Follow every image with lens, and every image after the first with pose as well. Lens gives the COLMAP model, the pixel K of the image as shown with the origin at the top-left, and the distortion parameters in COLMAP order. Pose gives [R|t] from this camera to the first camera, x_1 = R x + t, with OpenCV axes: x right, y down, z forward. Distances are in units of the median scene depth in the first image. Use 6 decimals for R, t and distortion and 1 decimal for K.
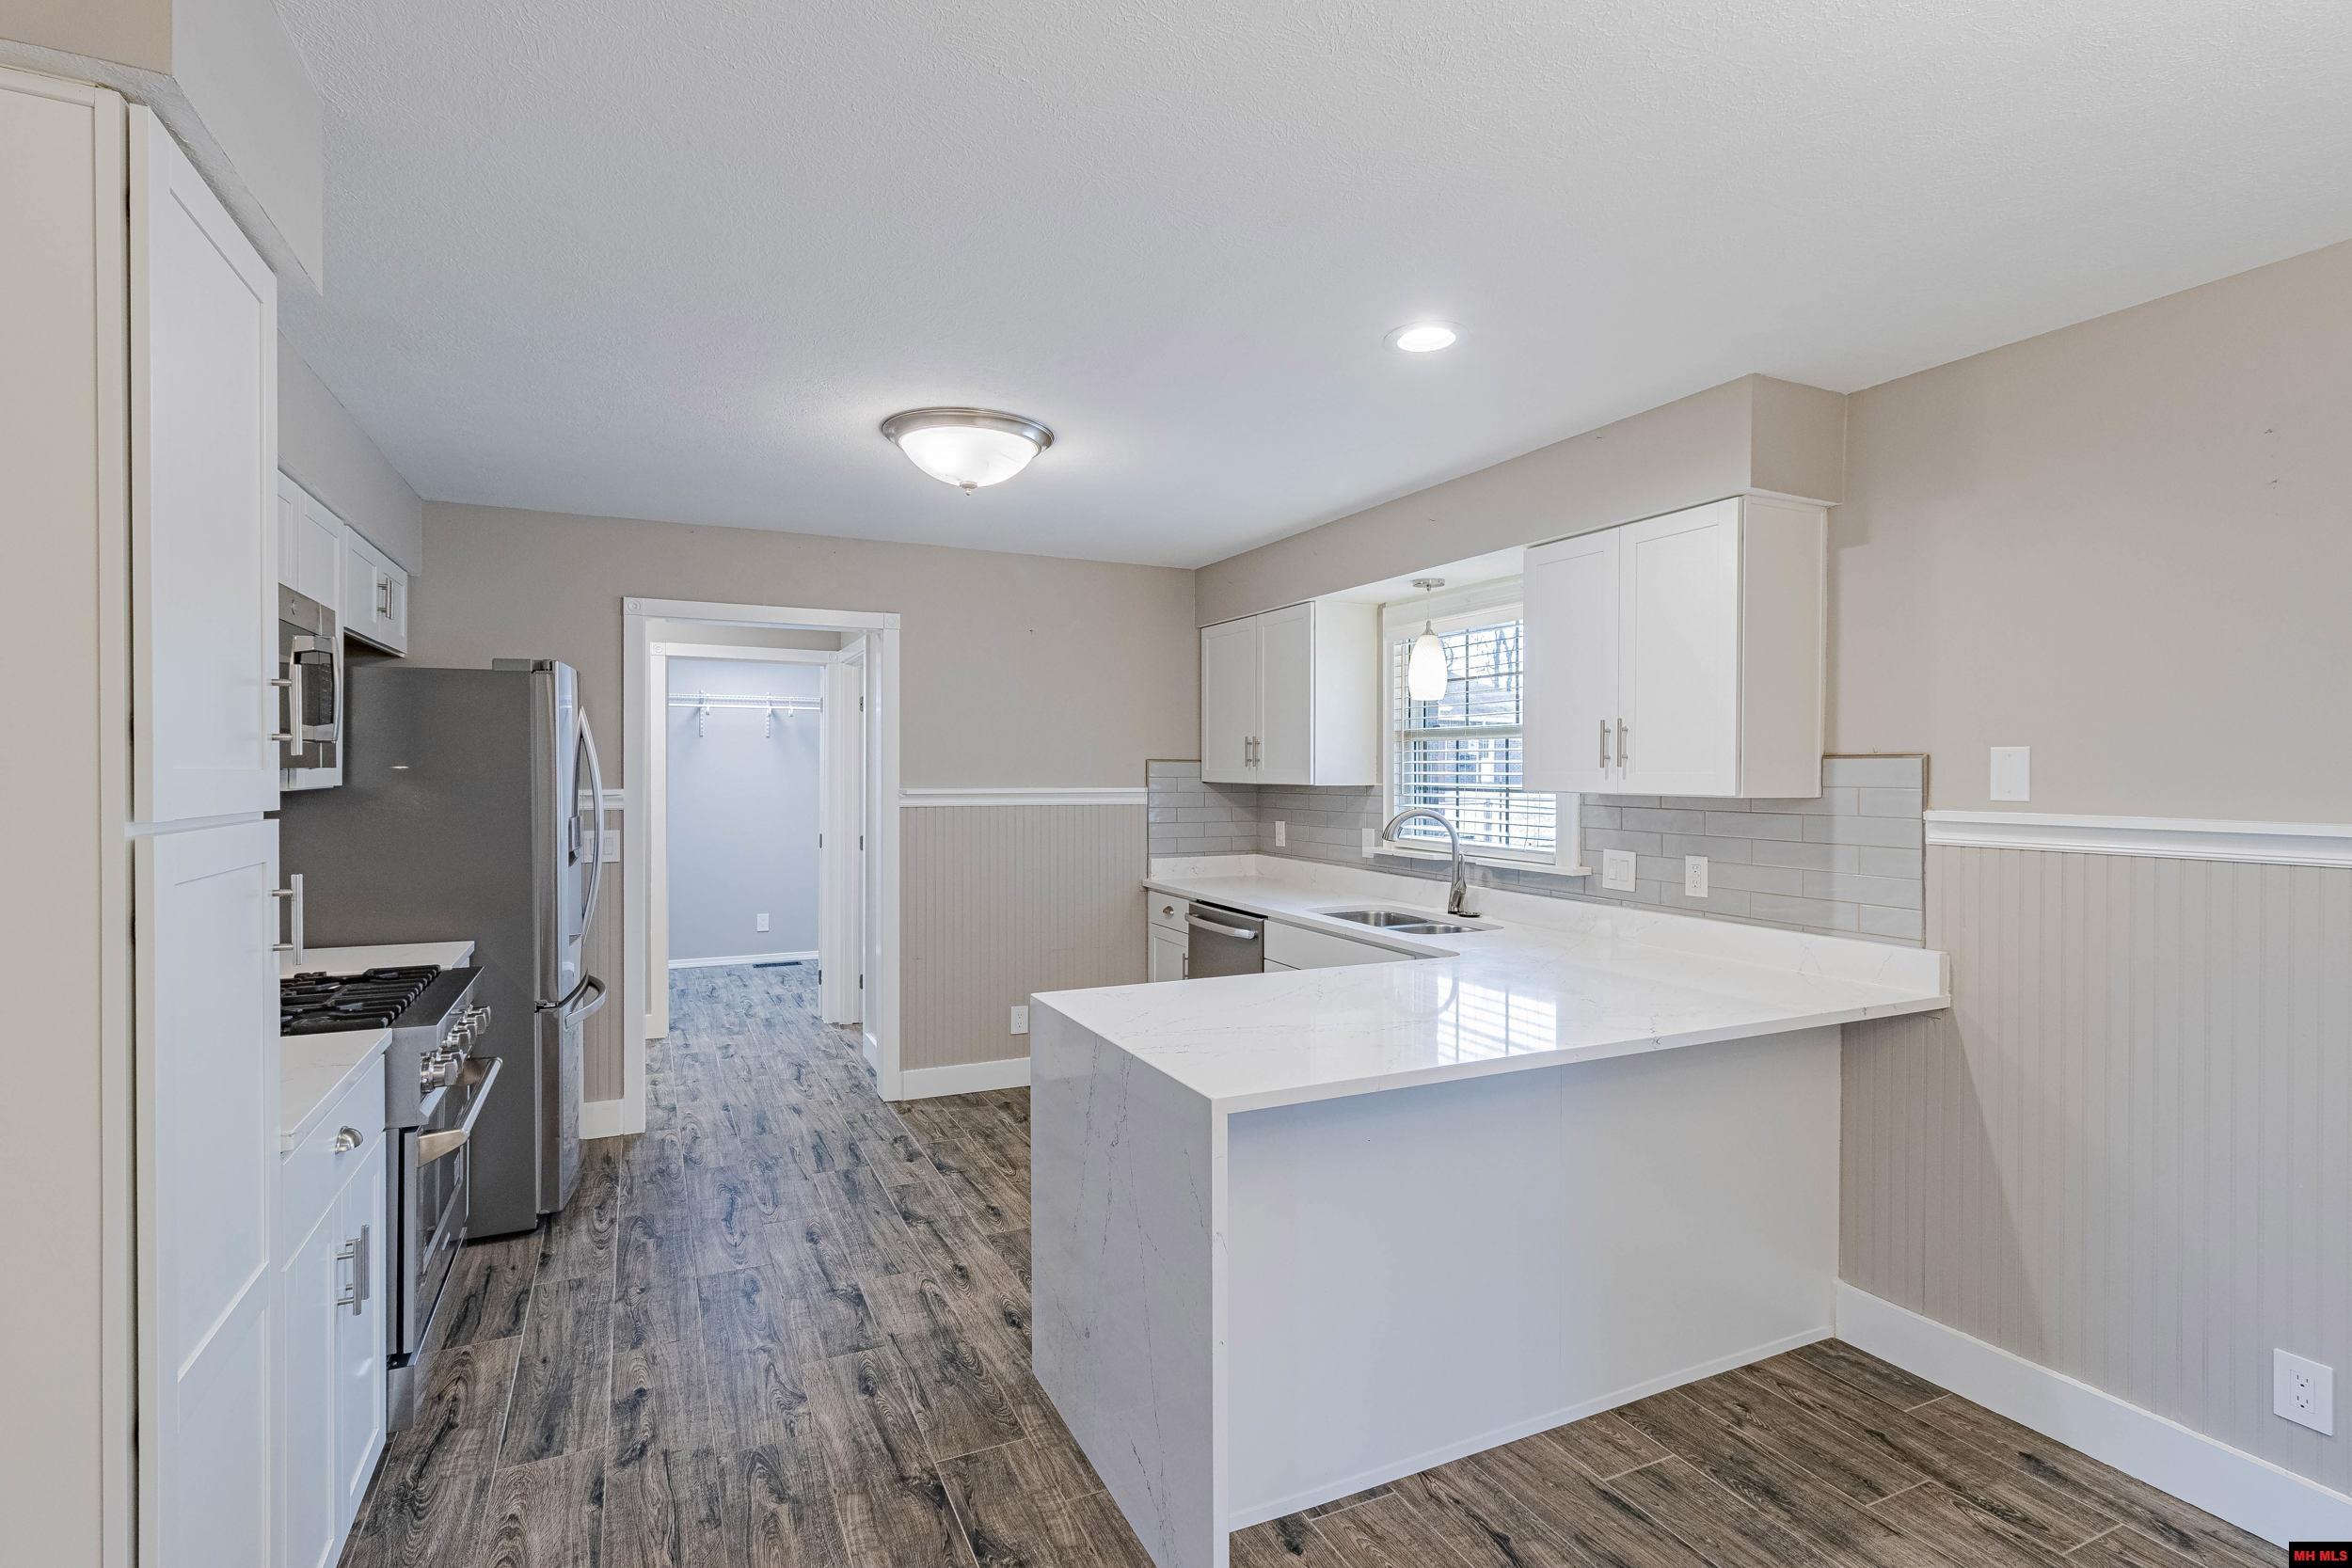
lens RADIAL K [[1106.5, 0, 1153.8], [0, 1106.5, 780.6], [0, 0, 1]] dist [-0.000189, 0.000234]
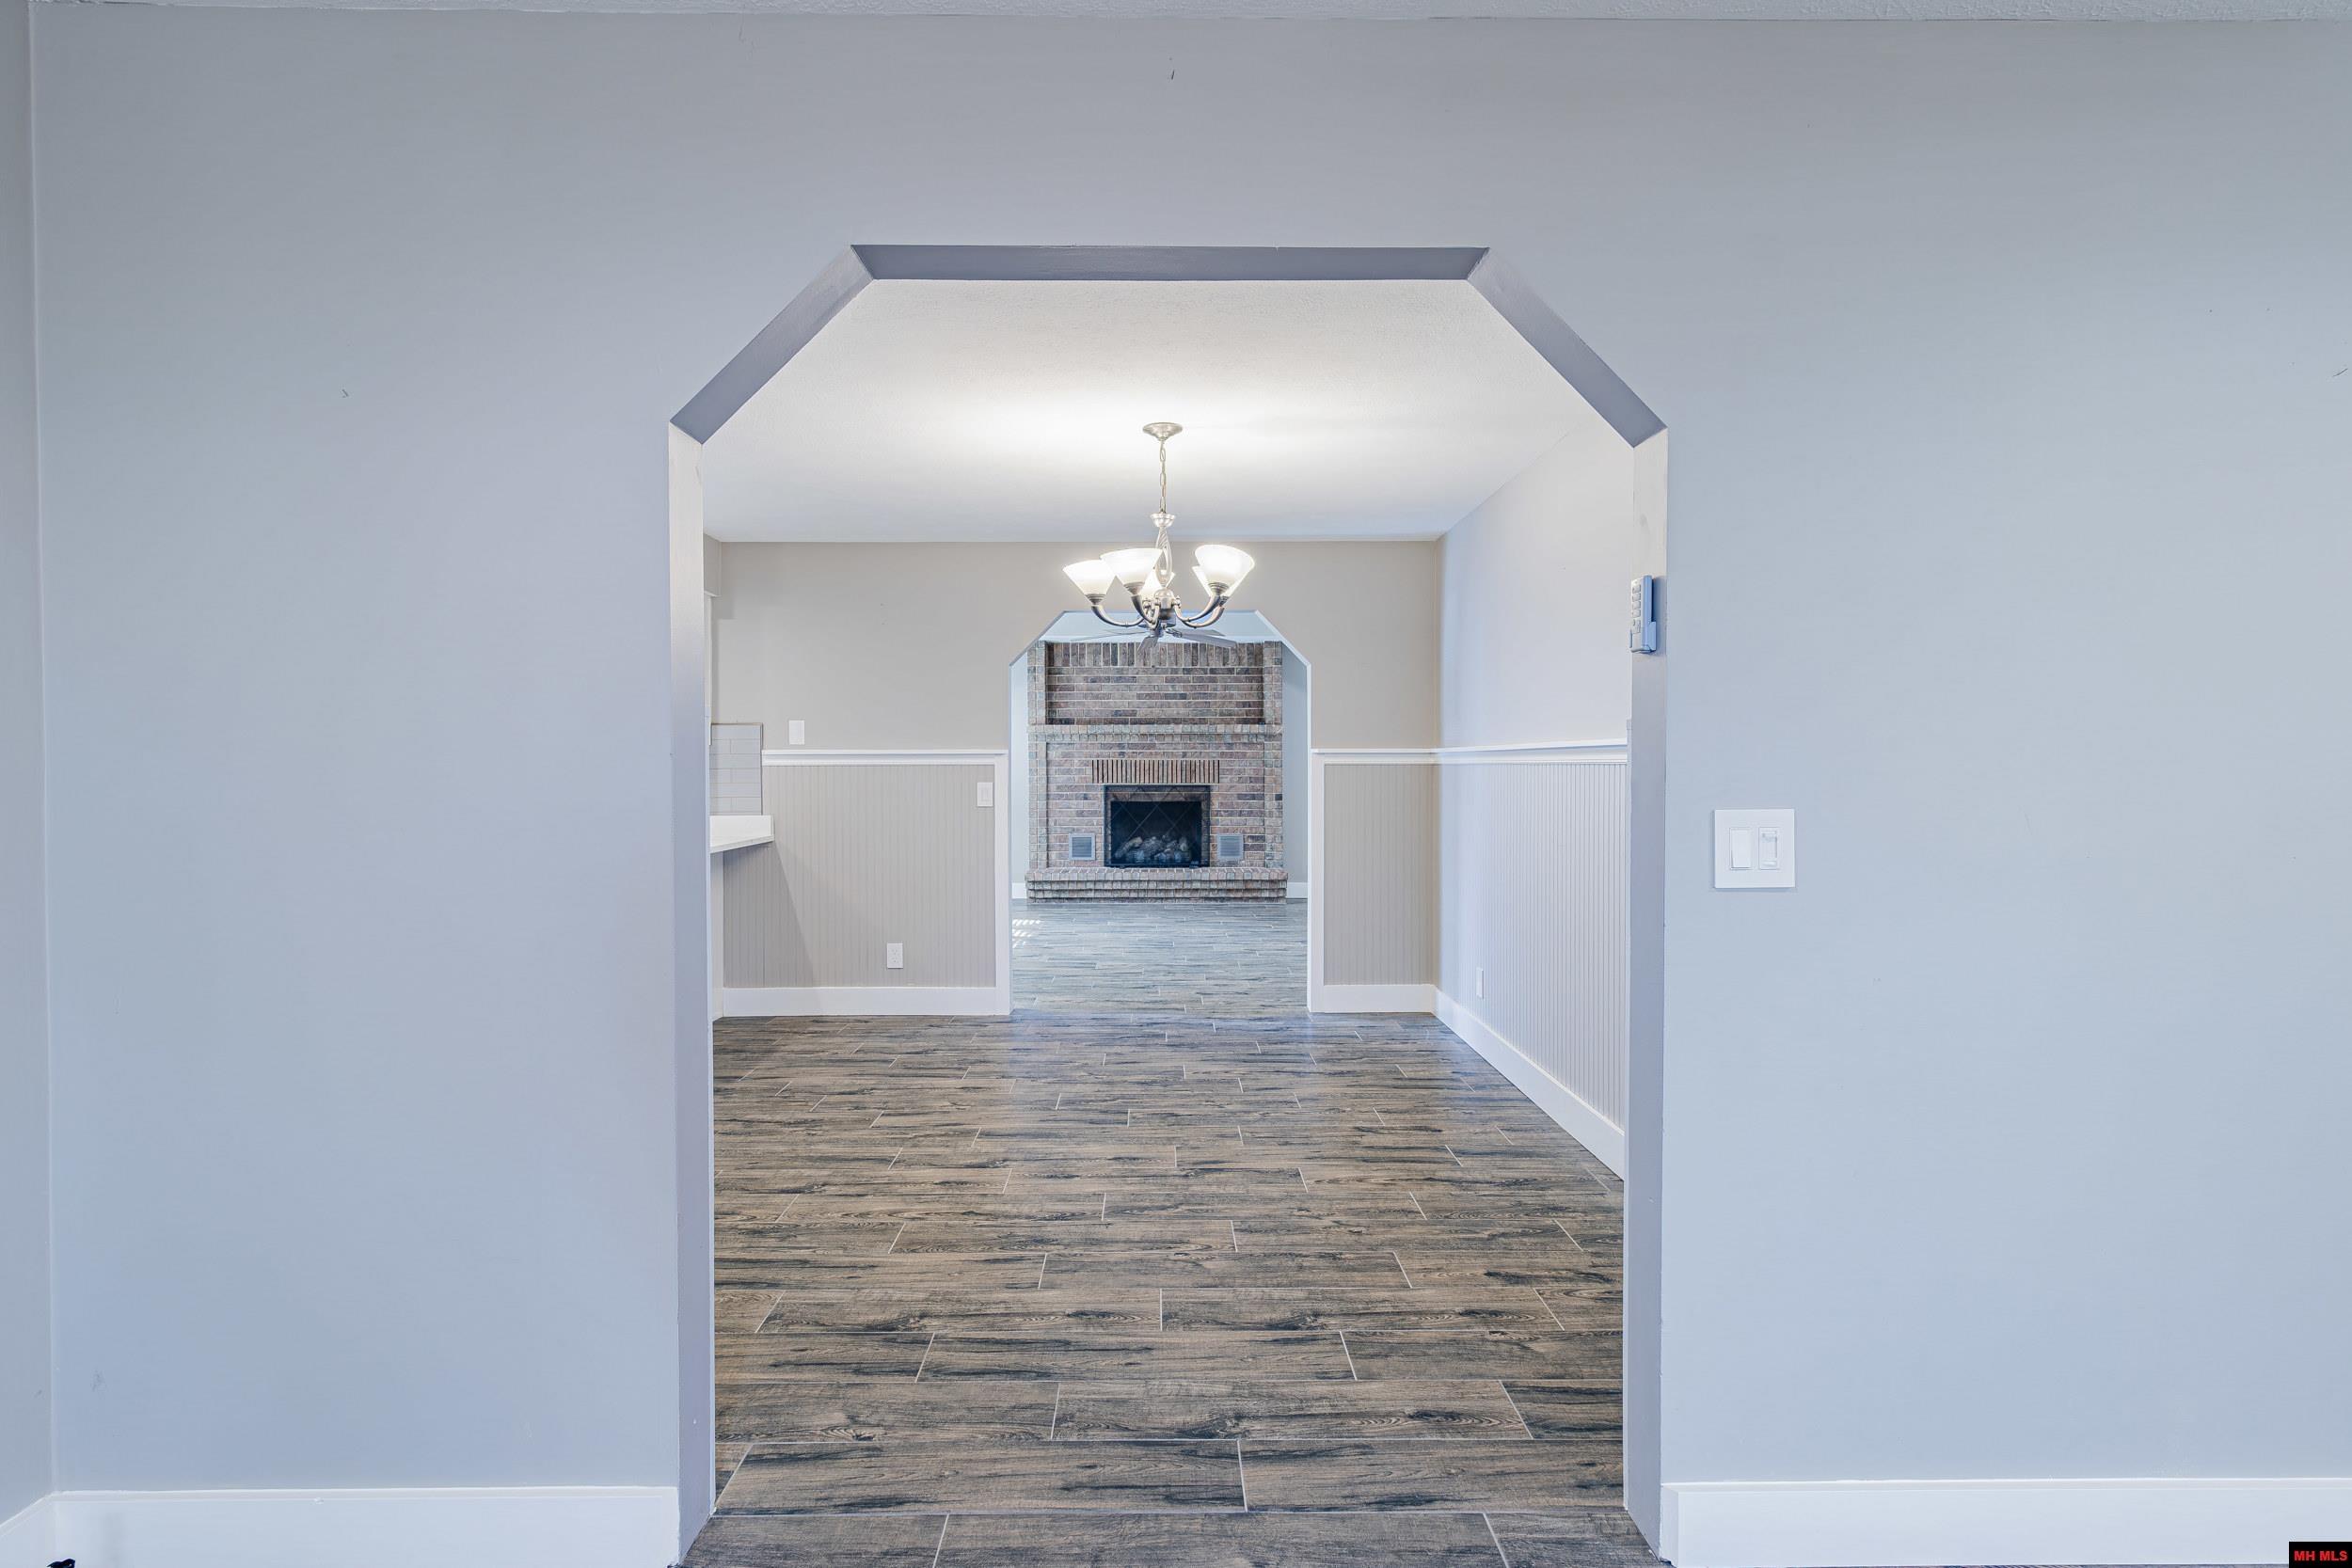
lens RADIAL K [[1106.5, 0, 1153.8], [0, 1106.5, 780.6], [0, 0, 1]] dist [-0.000189, 0.000234]
pose [[0.438570, -0.013099, 0.898602, -0.663577], [0.010628, 0.999899, 0.009389, 0.055565], [-0.898634, 0.005433, 0.438665, -0.456661]]
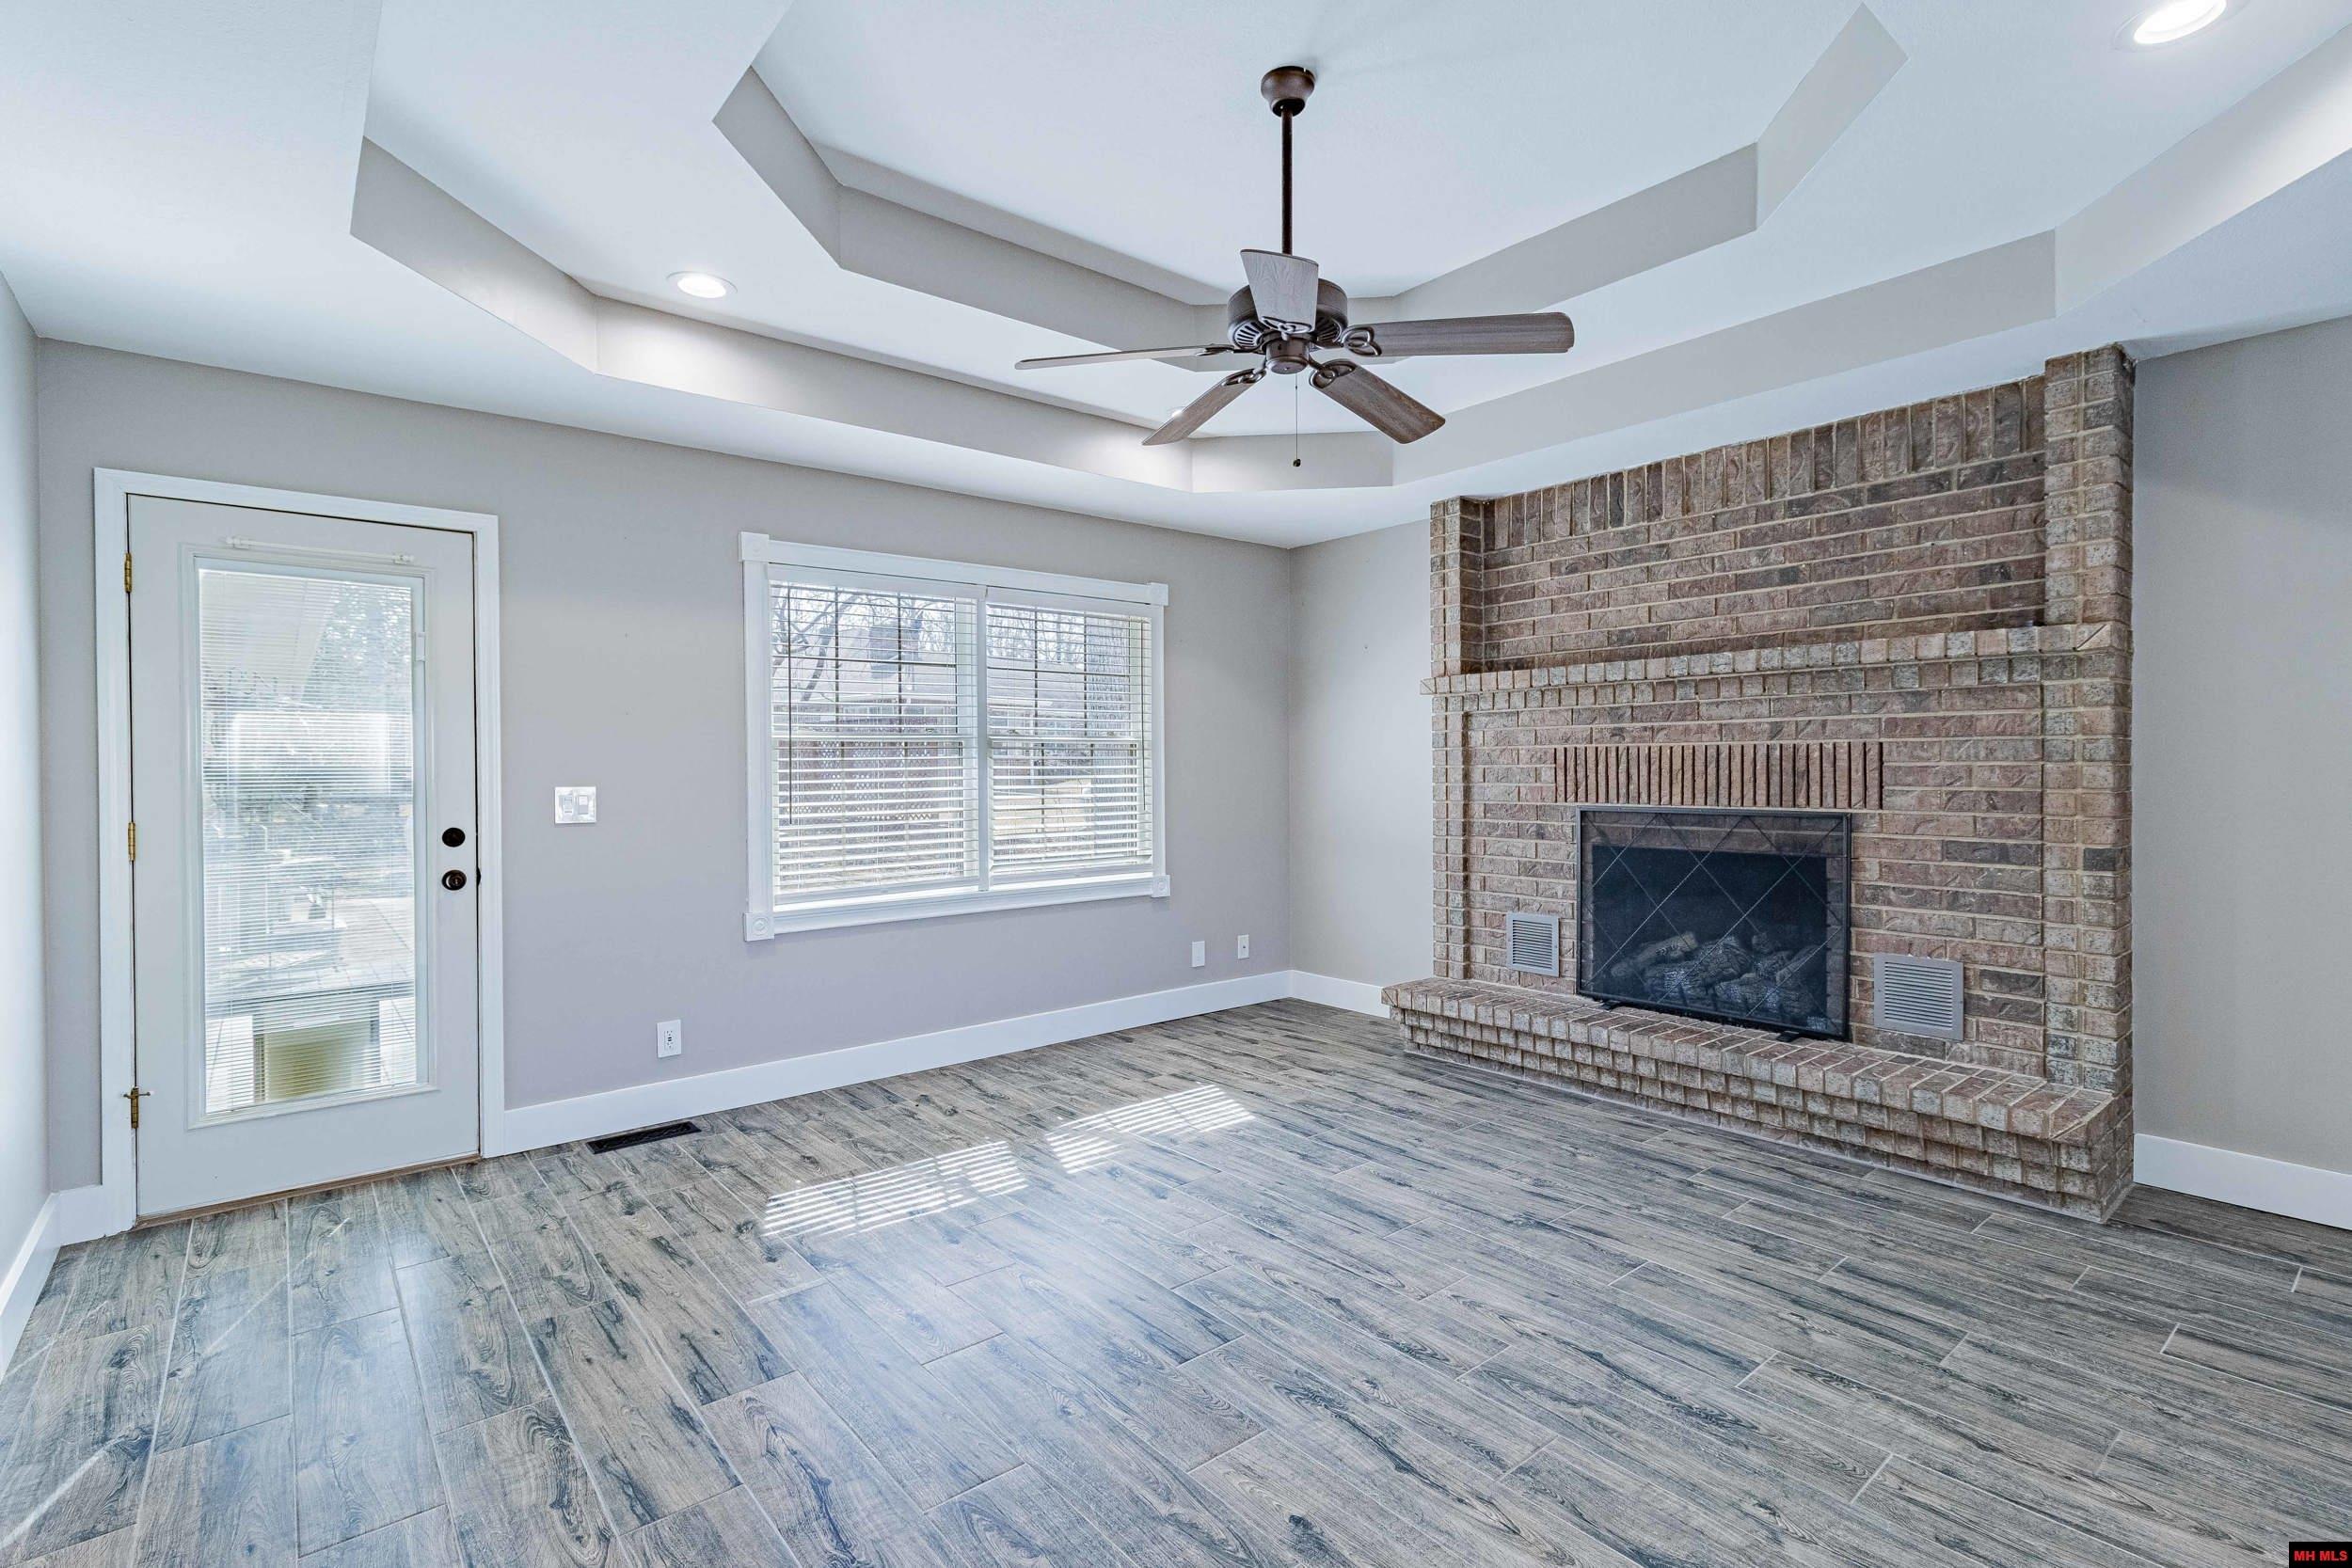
lens RADIAL K [[1128.3, 0, 1084.5], [0, 1128.3, 780.8], [0, 0, 1]] dist [0.000610, 0.000681]
pose [[0.972042, -0.008262, 0.234662, 1.086440], [0.008366, 0.999965, 0.000555, 0.059119], [-0.234658, 0.001424, 0.972077, -0.167057]]
